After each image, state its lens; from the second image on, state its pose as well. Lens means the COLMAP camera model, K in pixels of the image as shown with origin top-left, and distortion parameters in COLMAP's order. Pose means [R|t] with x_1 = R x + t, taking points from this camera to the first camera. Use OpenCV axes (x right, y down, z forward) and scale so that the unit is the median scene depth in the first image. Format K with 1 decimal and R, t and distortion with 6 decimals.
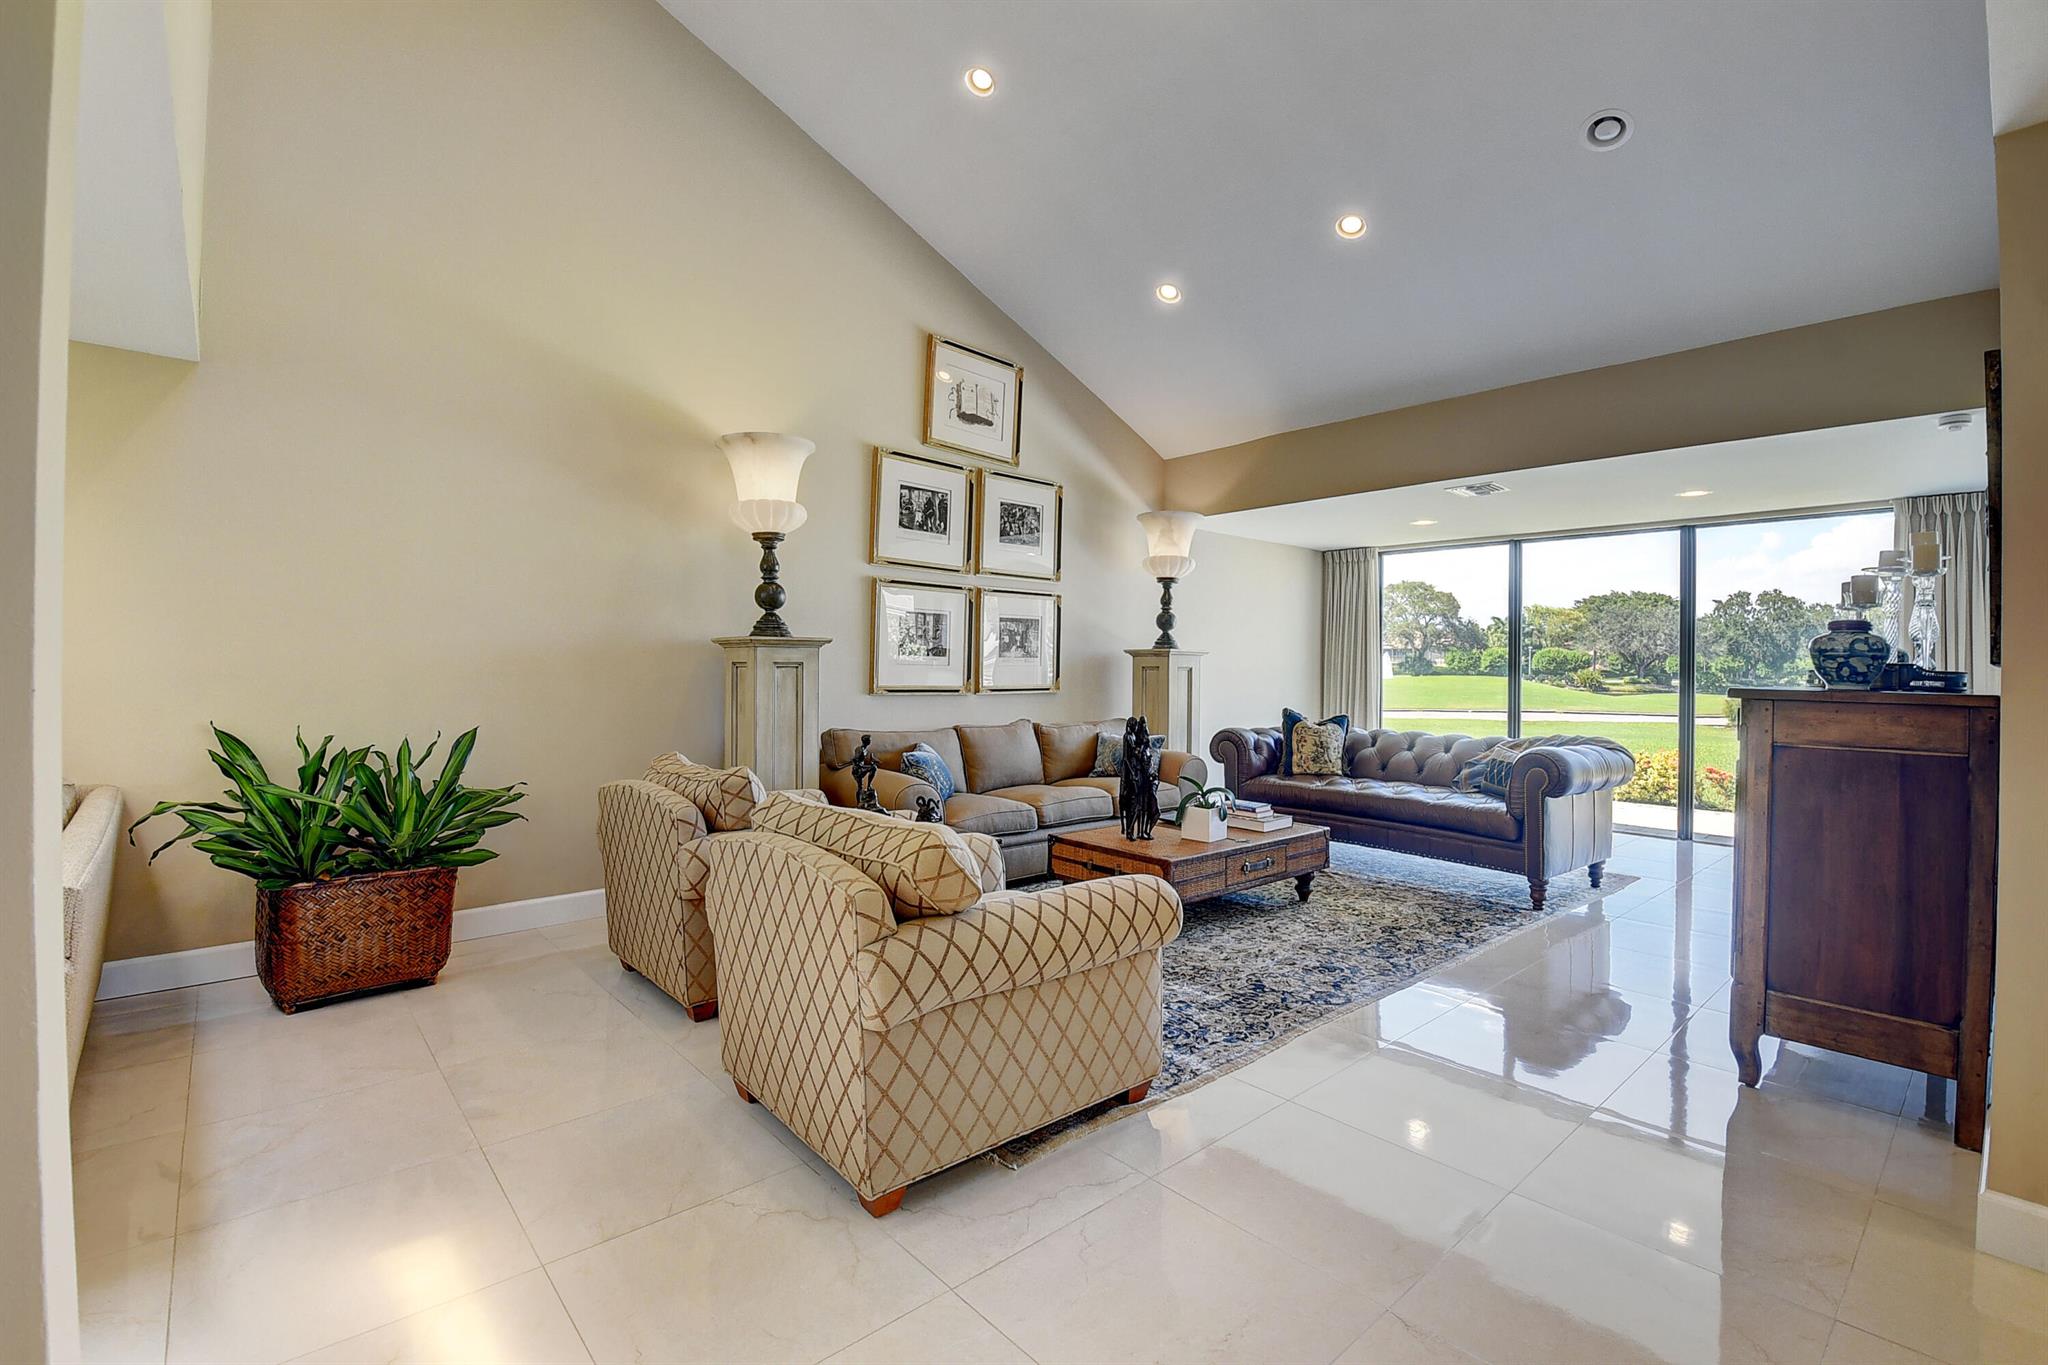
lens RADIAL K [[901.4, 0, 1021.5], [0, 901.4, 662.1], [0, 0, 1]] dist [0.018918, -0.031136]
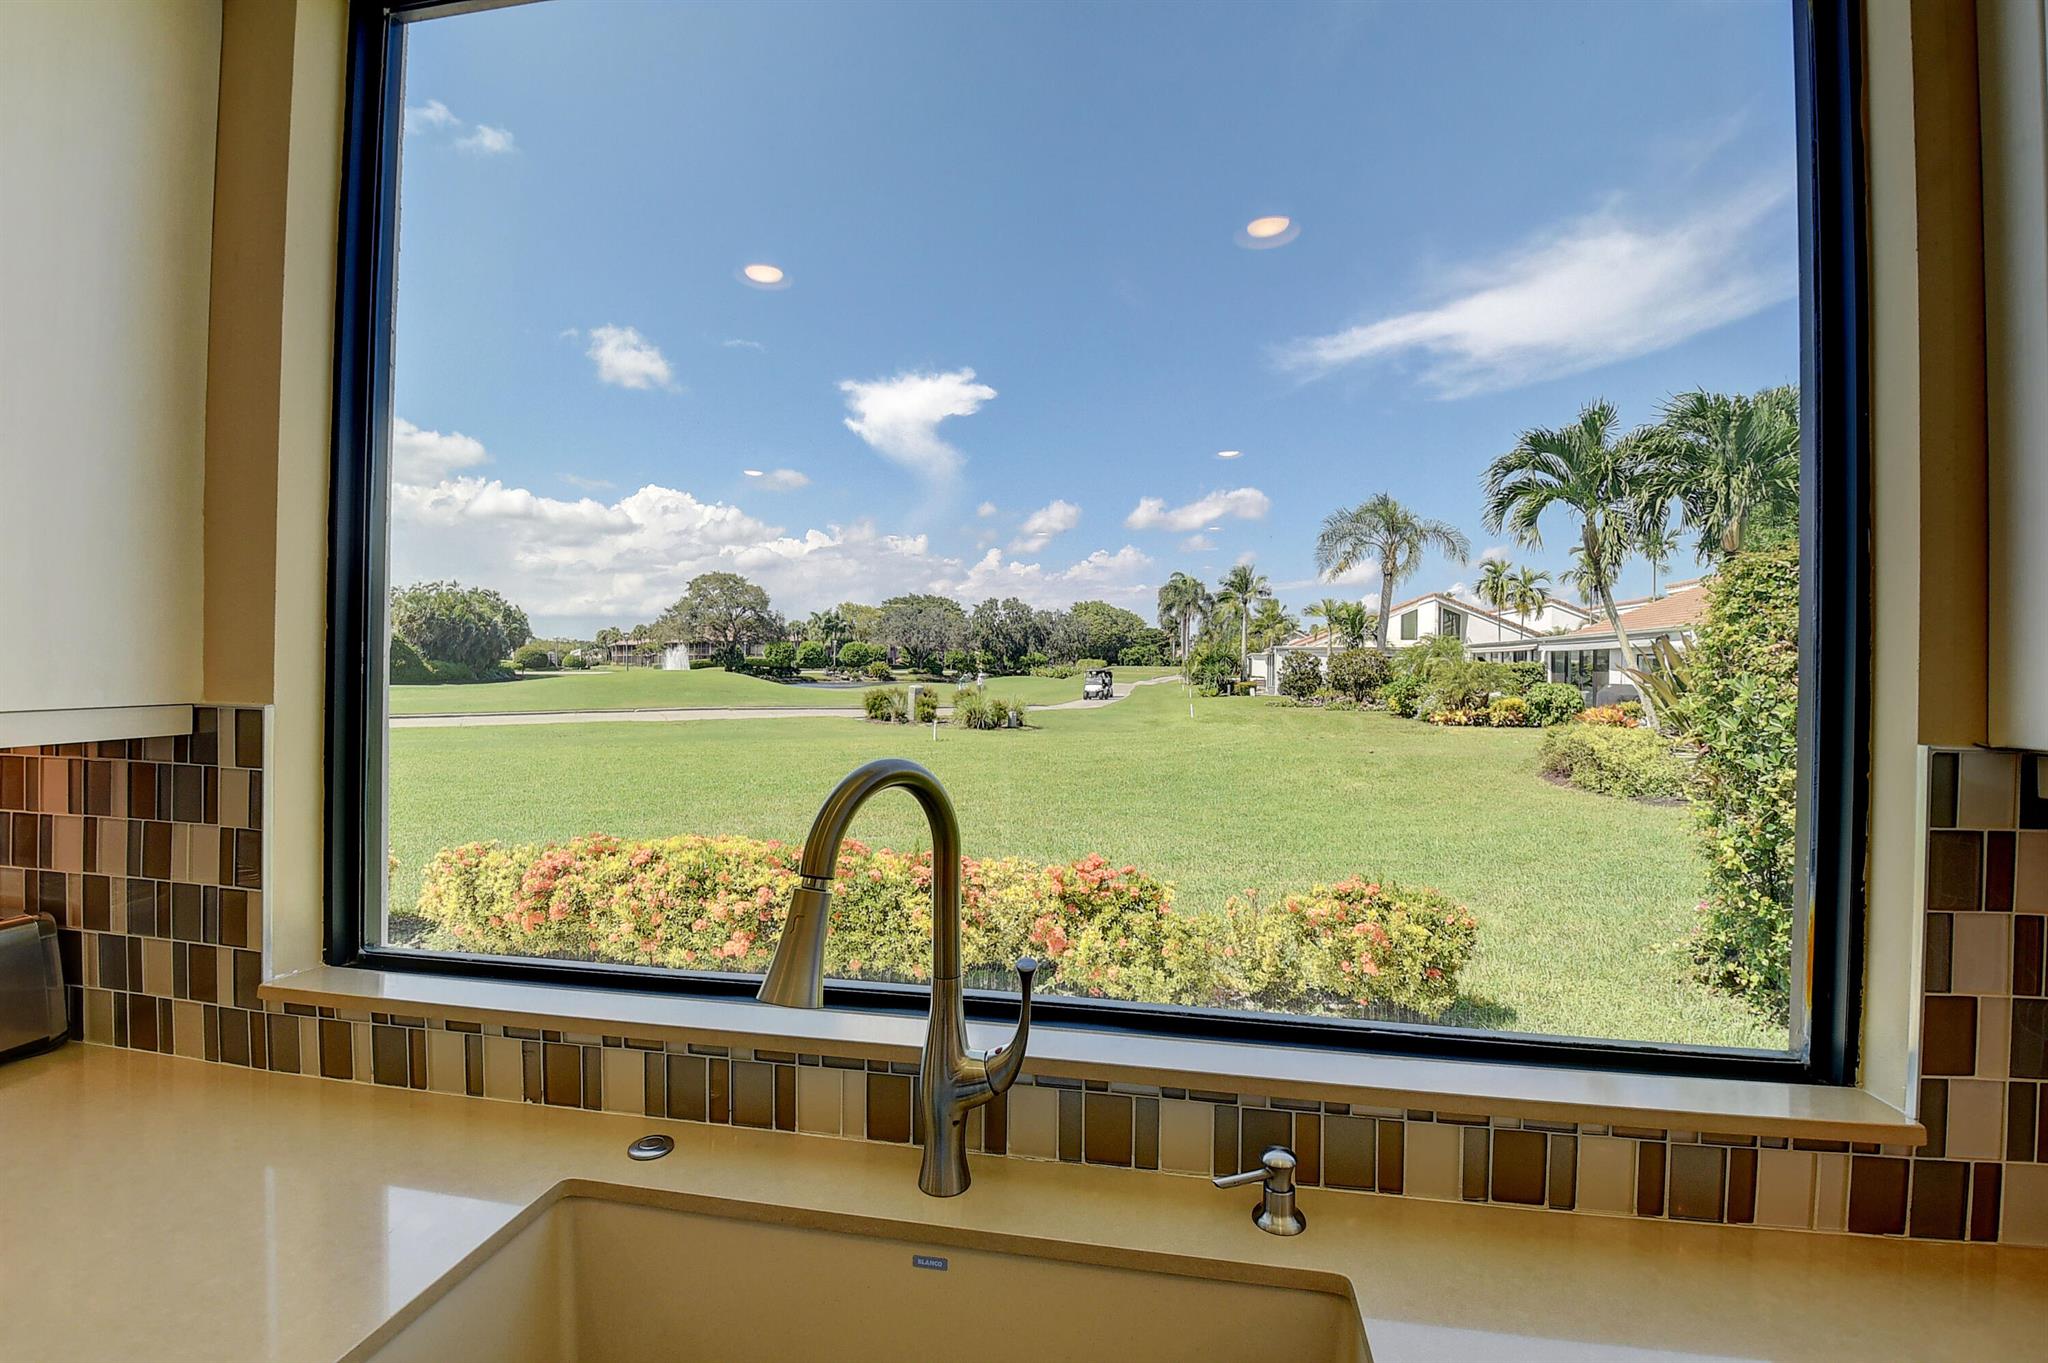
lens RADIAL K [[898.0, 0, 1016.2], [0, 898.0, 662.9], [0, 0, 1]] dist [0.019447, -0.030307]
pose [[0.779679, -0.000222, 0.626179, 1.084981], [-0.006341, 0.999946, 0.008250, -0.013377], [-0.626147, -0.010403, 0.779636, 0.357997]]
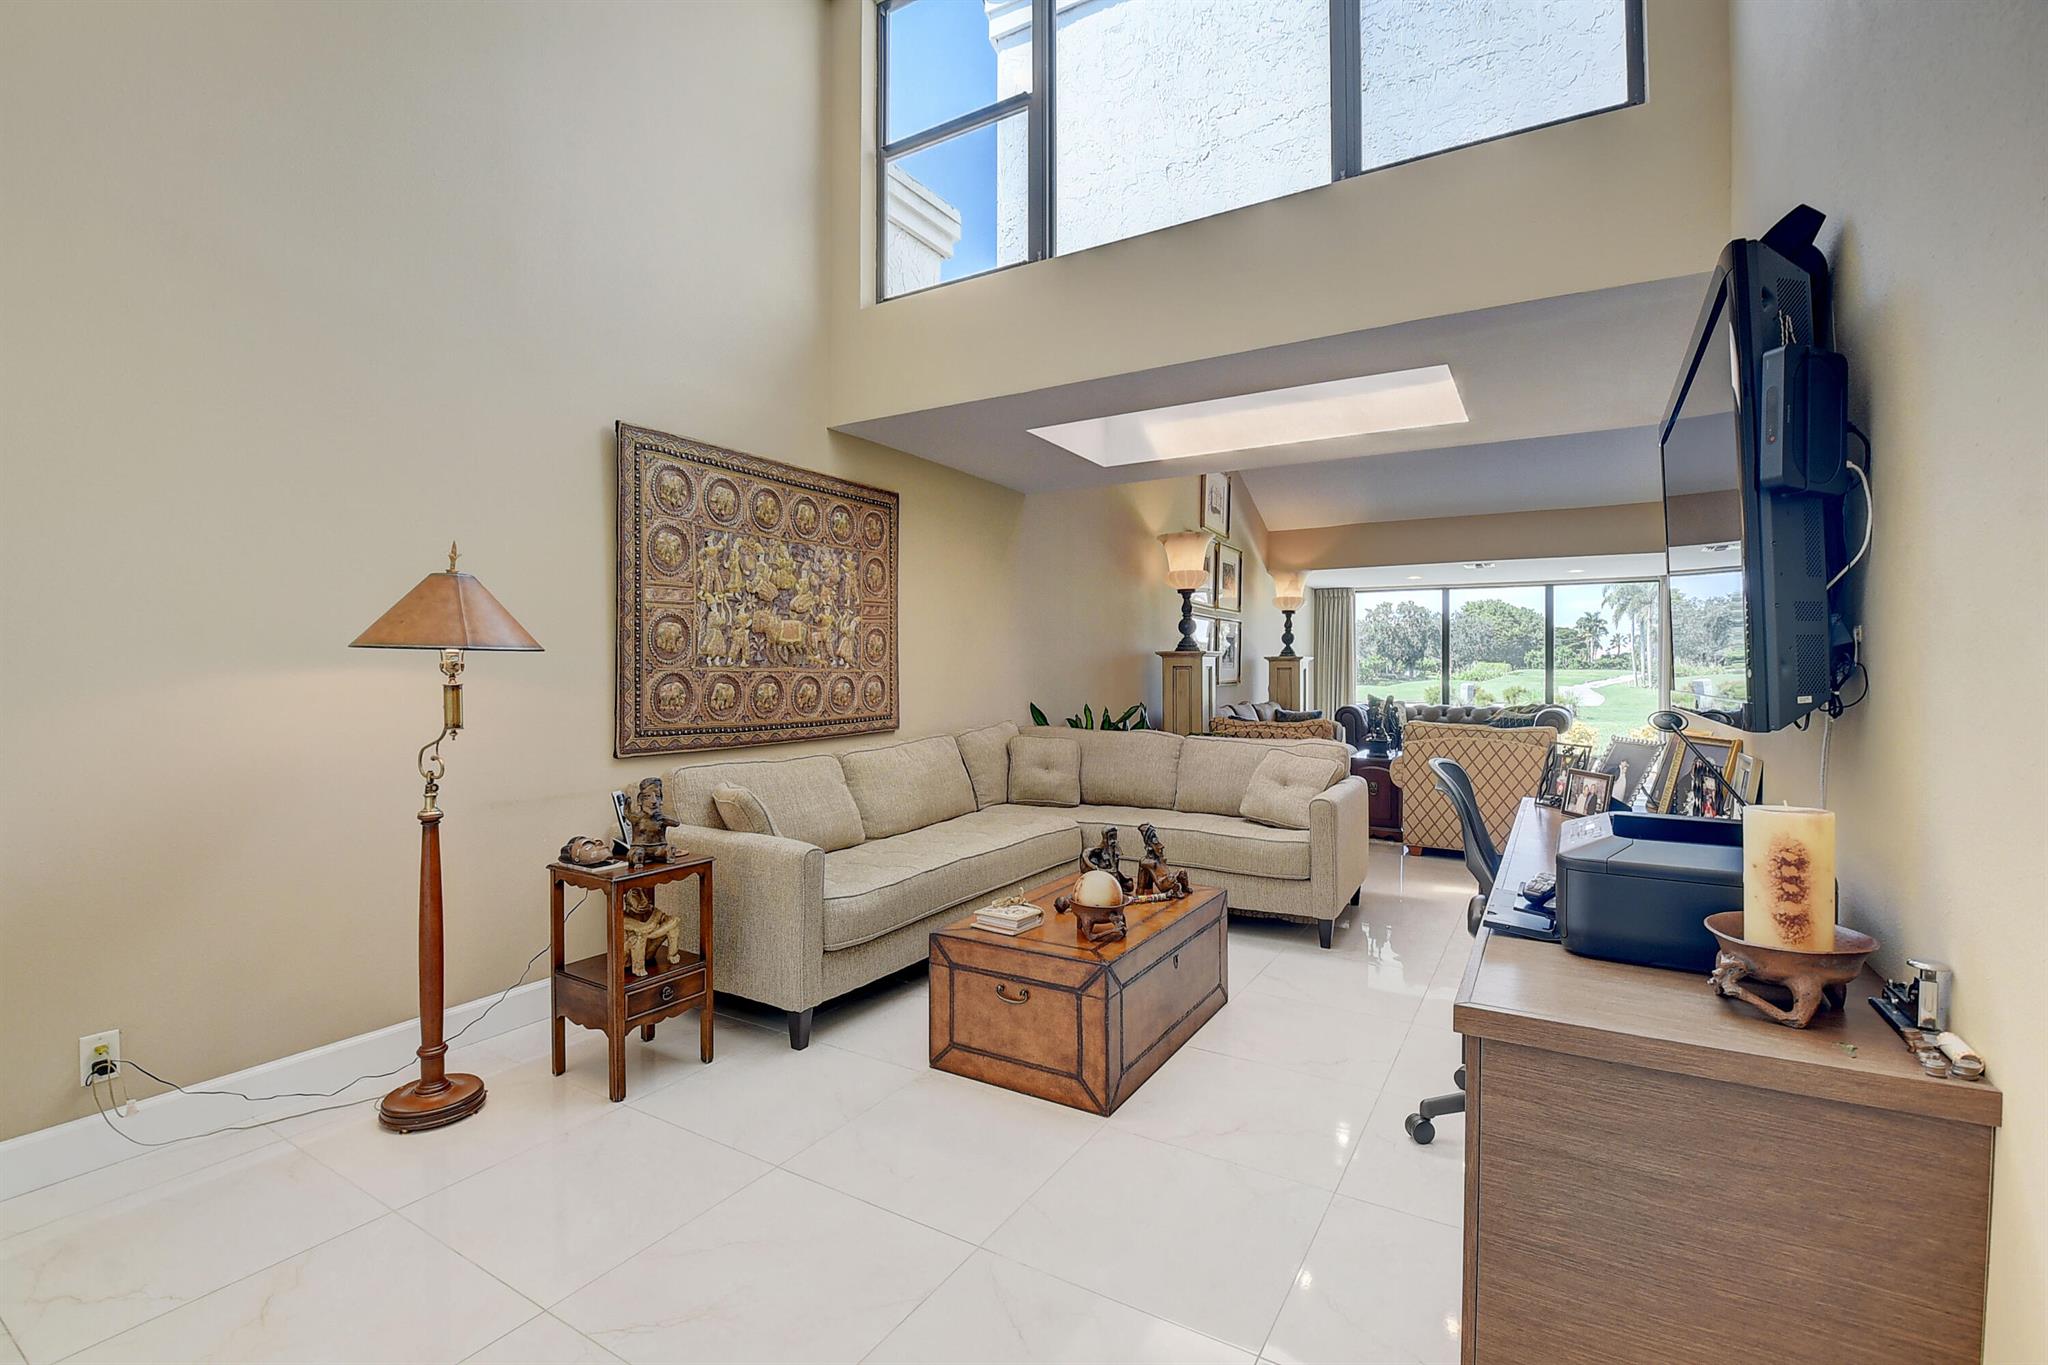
lens RADIAL K [[898.0, 0, 1016.2], [0, 898.0, 663.9], [0, 0, 1]] dist [0.019447, -0.030307]
pose [[0.955771, -0.005369, 0.294064, -0.776761], [0.004820, 0.999985, 0.002589, -0.006989], [-0.294074, -0.001057, 0.955782, -0.374911]]
